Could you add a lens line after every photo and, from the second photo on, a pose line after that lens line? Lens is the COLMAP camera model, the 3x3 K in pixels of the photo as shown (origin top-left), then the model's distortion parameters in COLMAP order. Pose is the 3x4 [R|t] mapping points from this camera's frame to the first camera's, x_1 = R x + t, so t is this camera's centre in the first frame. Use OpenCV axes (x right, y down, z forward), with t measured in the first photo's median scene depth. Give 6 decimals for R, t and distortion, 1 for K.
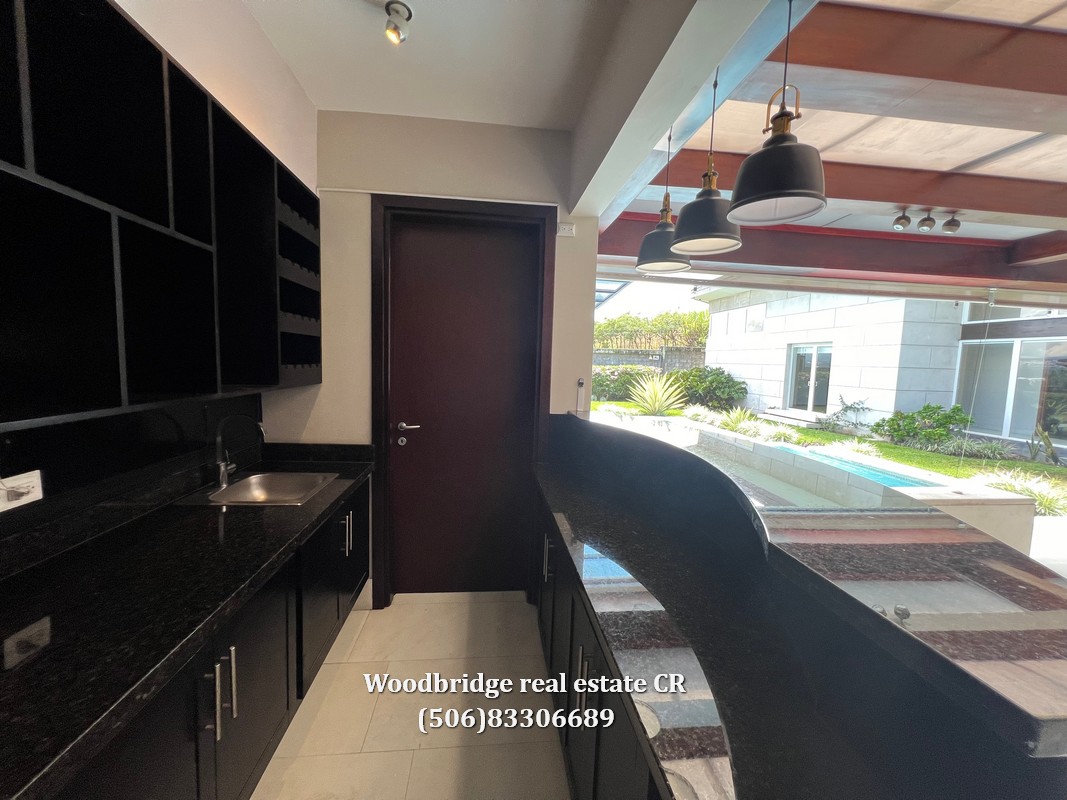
lens RADIAL K [[426.5, 0, 528.5], [0, 426.5, 396.9], [0, 0, 1]] dist [-0.000330, 0.000297]
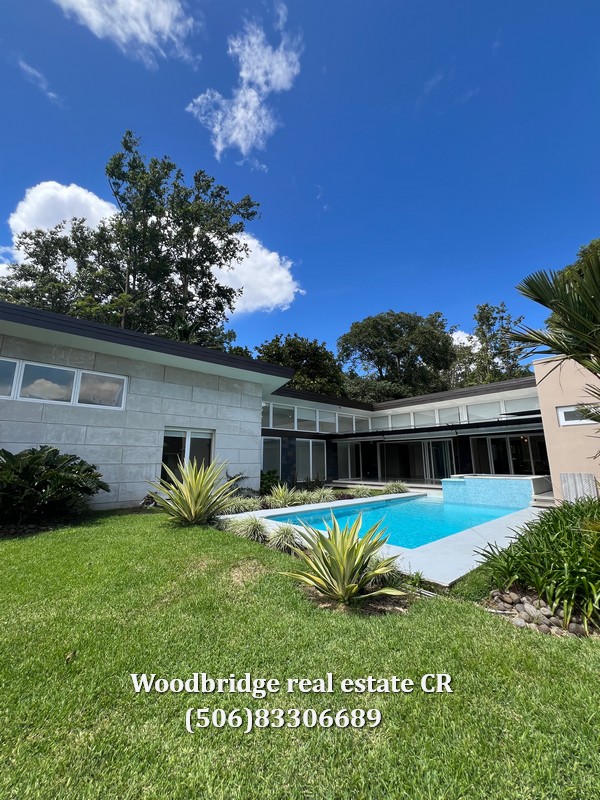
lens RADIAL K [[319.8, 0, 302.3], [0, 319.8, 396.7], [0, 0, 1]] dist [-0.000330, 0.000297]
pose [[-0.598623, 0.134768, 0.789613, -0.212510], [0.056730, 0.990403, -0.126030, -0.084455], [-0.799020, -0.030650, -0.600523, 1.277729]]
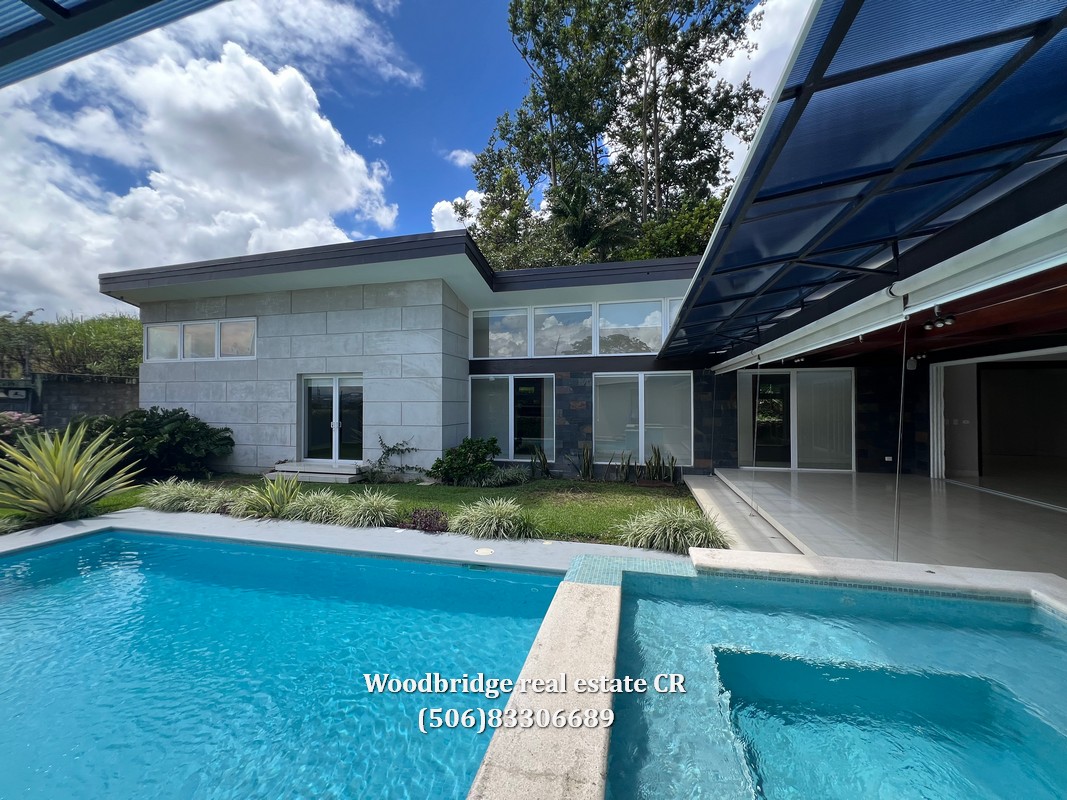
lens RADIAL K [[426.5, 0, 528.5], [0, 426.5, 396.9], [0, 0, 1]] dist [-0.000330, 0.000297]
pose [[0.336635, -0.016881, 0.941484, 0.039714], [0.093555, 0.995492, -0.015602, -0.036677], [-0.936976, 0.093332, 0.336697, 0.394328]]
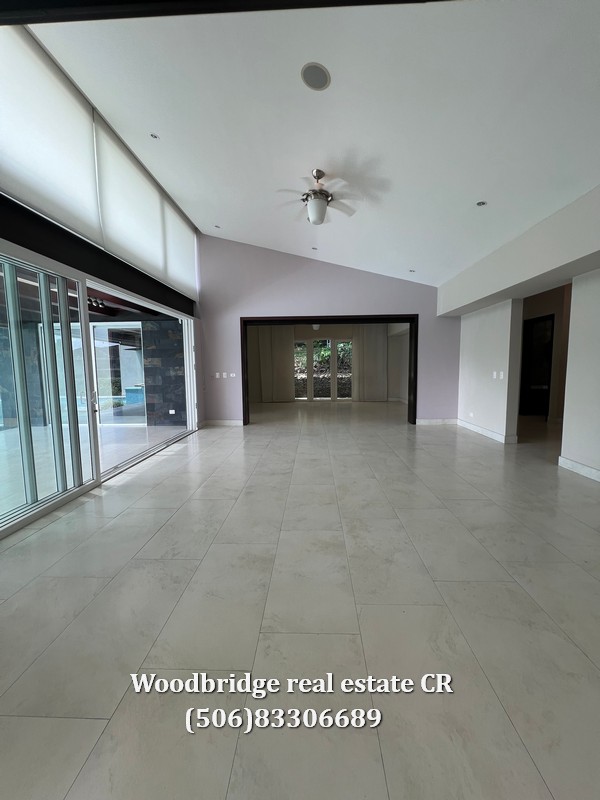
lens RADIAL K [[319.8, 0, 302.3], [0, 319.8, 396.7], [0, 0, 1]] dist [-0.000330, 0.000297]
pose [[0.132055, -0.124975, 0.983332, 0.375376], [0.099985, 0.988640, 0.112222, 0.040206], [-0.986187, 0.083499, 0.143051, -0.180628]]
